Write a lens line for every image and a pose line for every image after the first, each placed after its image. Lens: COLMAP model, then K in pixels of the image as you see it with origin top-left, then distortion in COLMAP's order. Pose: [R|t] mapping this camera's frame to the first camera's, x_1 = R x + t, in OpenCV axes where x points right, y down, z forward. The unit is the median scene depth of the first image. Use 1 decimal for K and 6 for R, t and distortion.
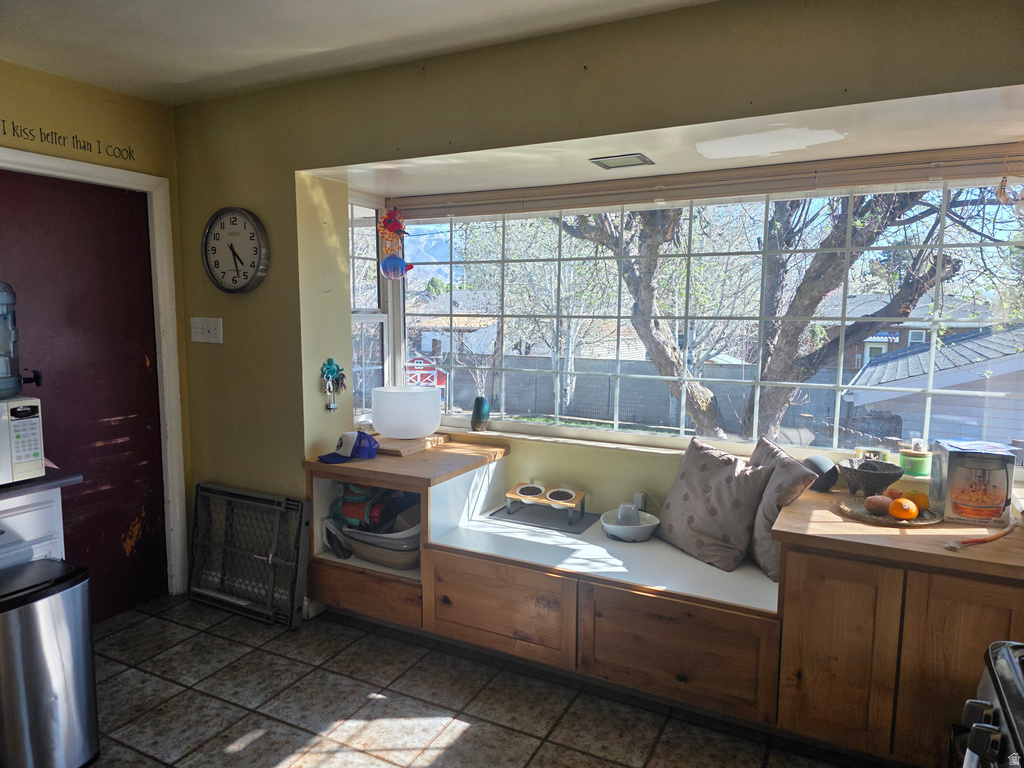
lens RADIAL K [[694.4, 0, 506.4], [0, 694.4, 383.4], [0, 0, 1]] dist [0.054241, -0.048928]
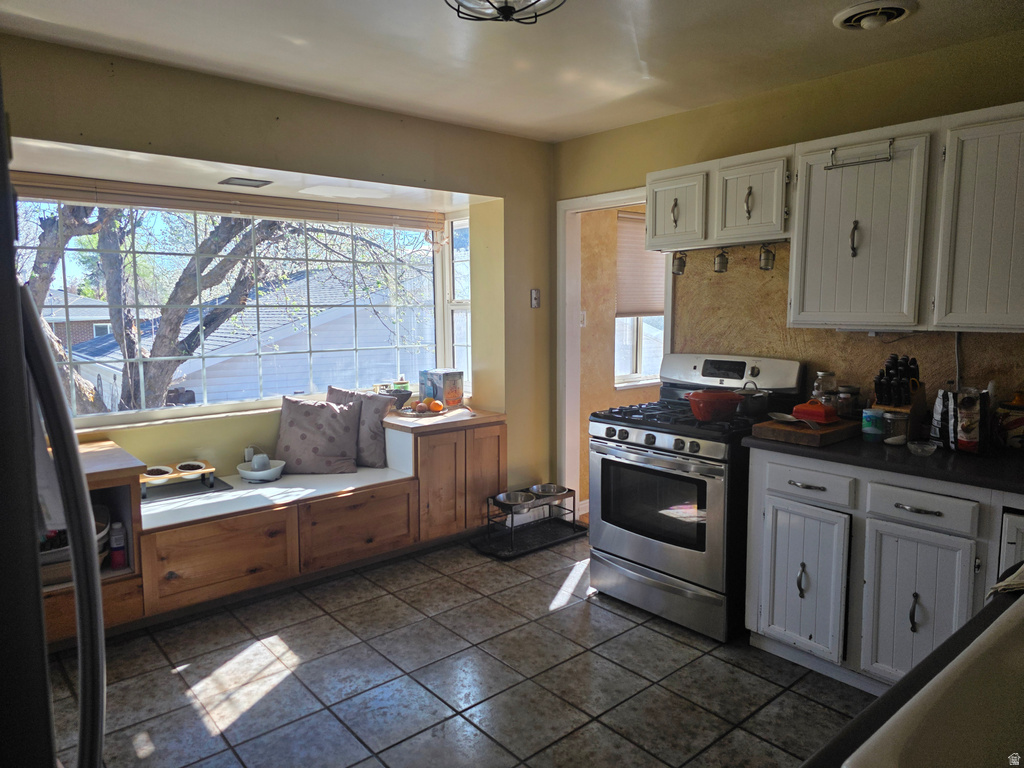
lens RADIAL K [[694.4, 0, 508.0], [0, 694.4, 382.0], [0, 0, 1]] dist [0.054241, -0.048928]
pose [[0.359698, -0.113484, 0.926142, -0.927529], [0.109453, 0.990855, 0.078903, -0.008309], [-0.926627, 0.072988, 0.368830, 0.124032]]
